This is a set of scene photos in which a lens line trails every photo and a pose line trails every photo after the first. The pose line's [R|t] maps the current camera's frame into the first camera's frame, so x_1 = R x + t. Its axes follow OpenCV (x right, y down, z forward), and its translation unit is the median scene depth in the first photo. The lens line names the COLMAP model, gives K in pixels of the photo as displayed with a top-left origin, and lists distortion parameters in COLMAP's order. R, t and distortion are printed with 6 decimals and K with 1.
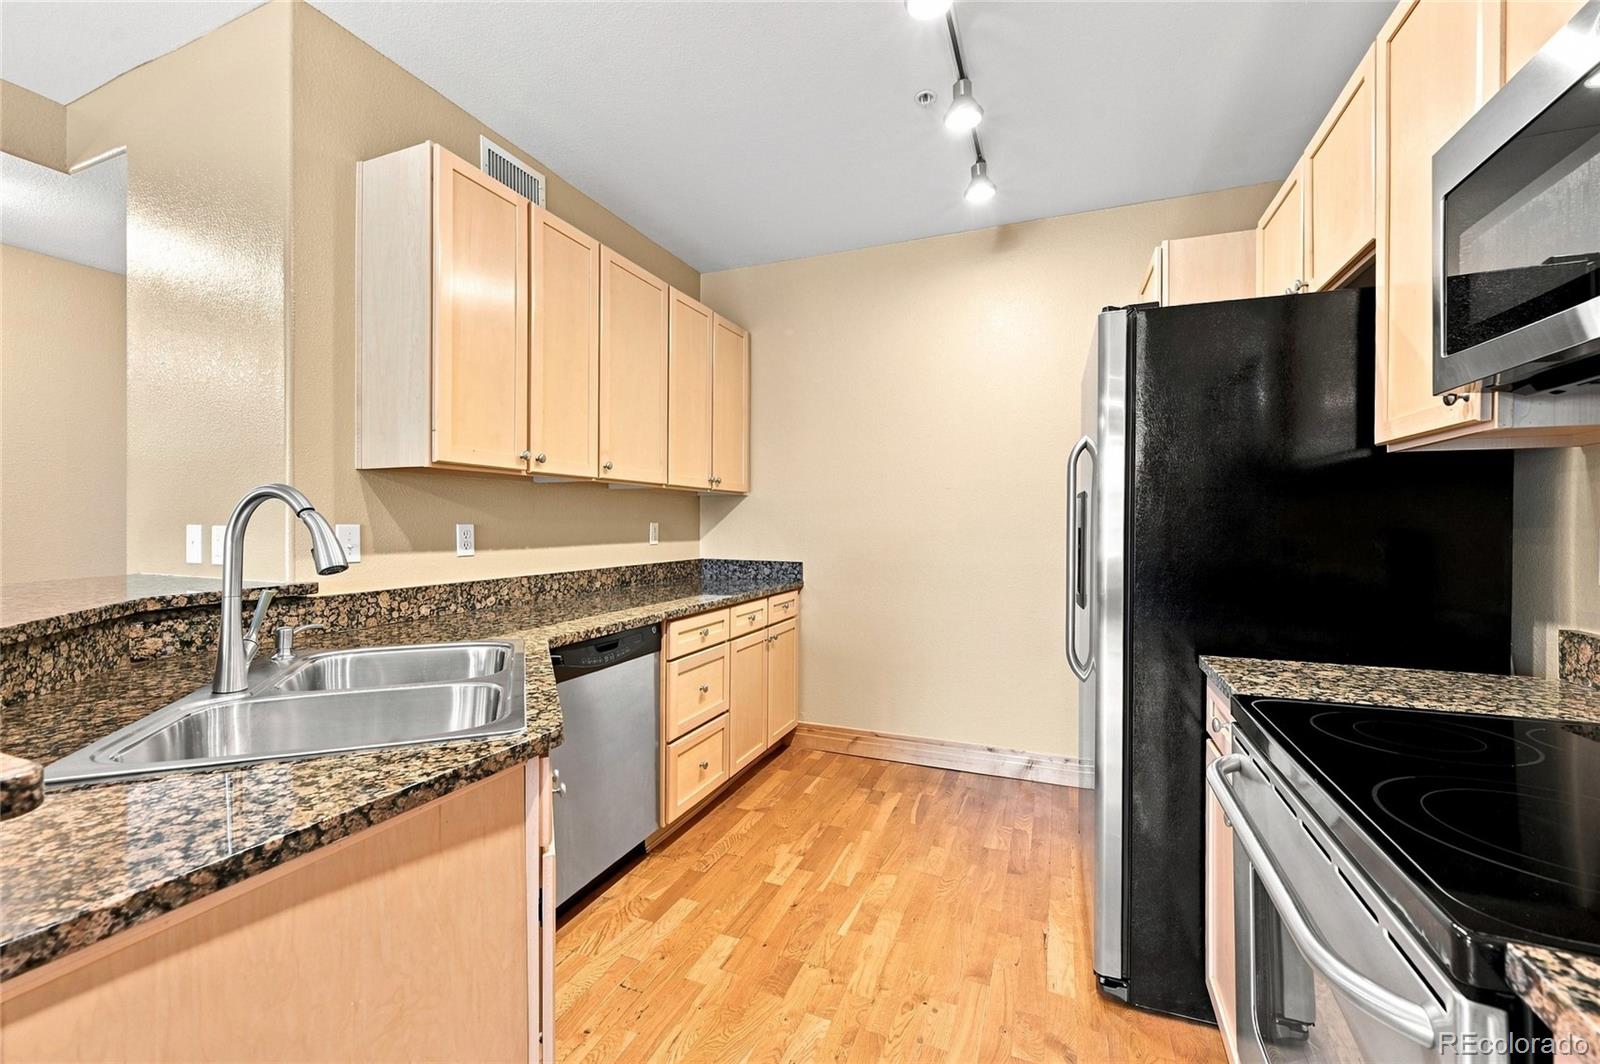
lens RADIAL K [[635.4, 0, 804.8], [0, 635.4, 534.9], [0, 0, 1]] dist [0.000525, 0.000174]
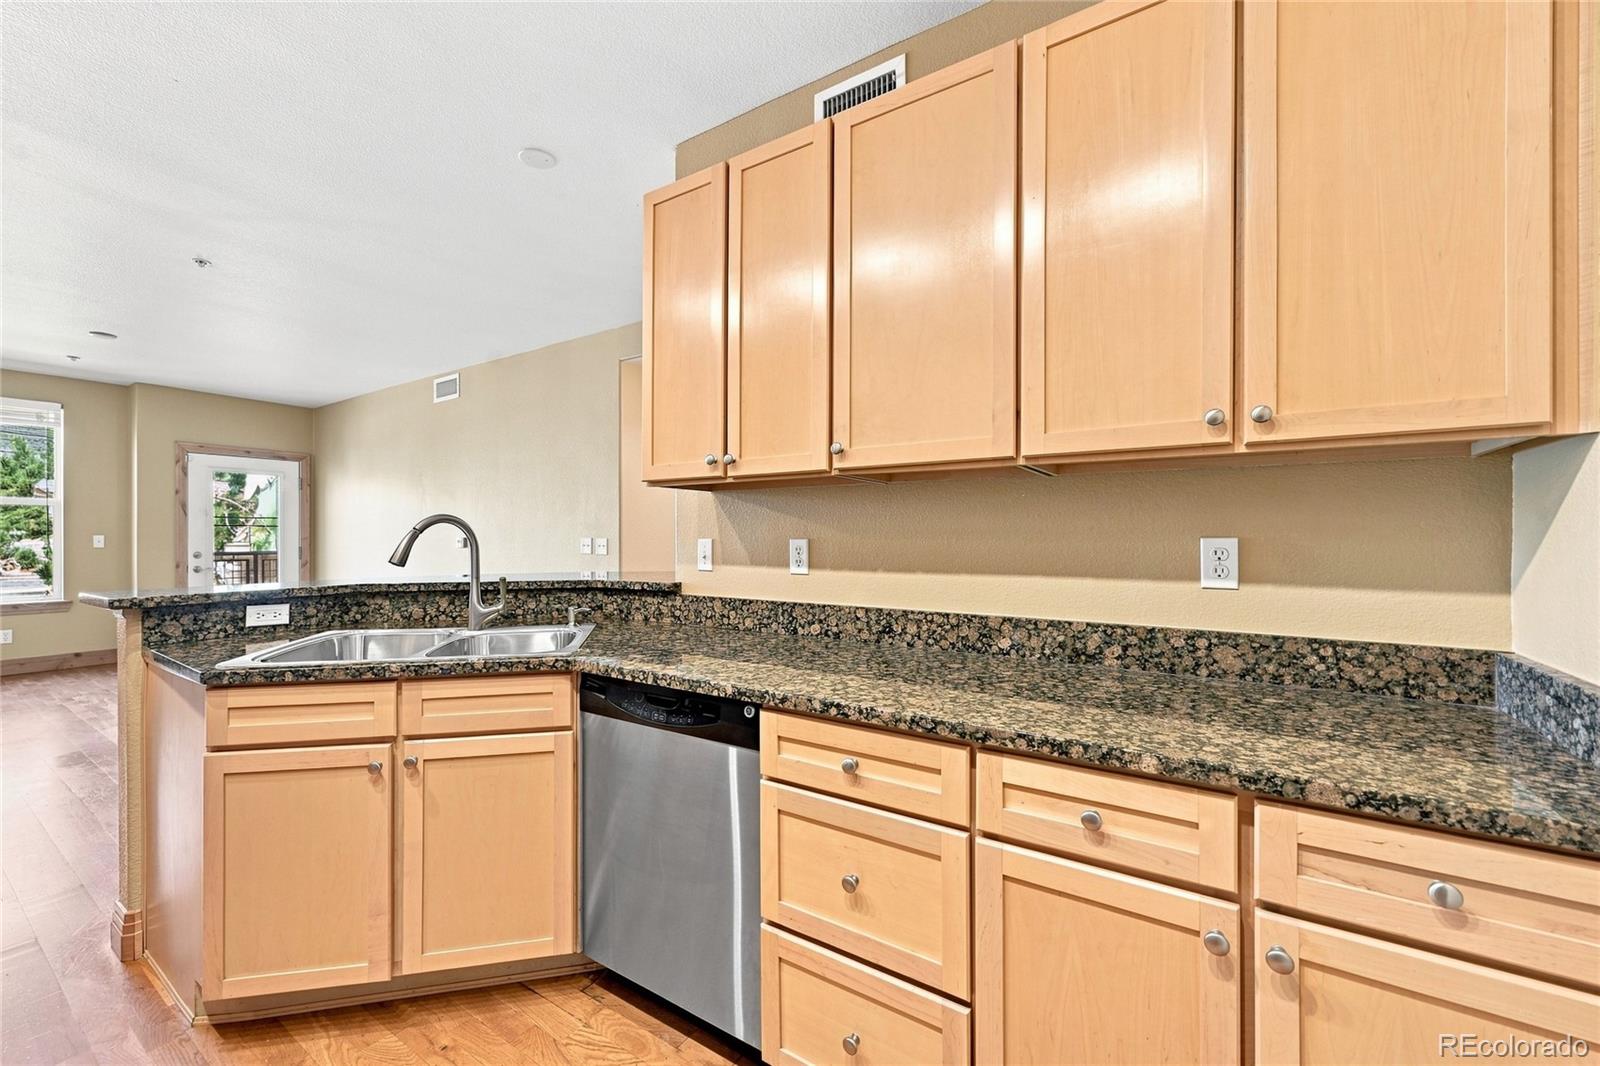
lens RADIAL K [[635.4, 0, 804.8], [0, 635.4, 535.9], [0, 0, 1]] dist [0.000525, 0.000174]
pose [[-0.191834, -0.004787, -0.981416, 0.352692], [-0.021529, 0.999768, -0.000668, -0.020449], [0.981191, 0.021000, -0.191892, 1.166407]]
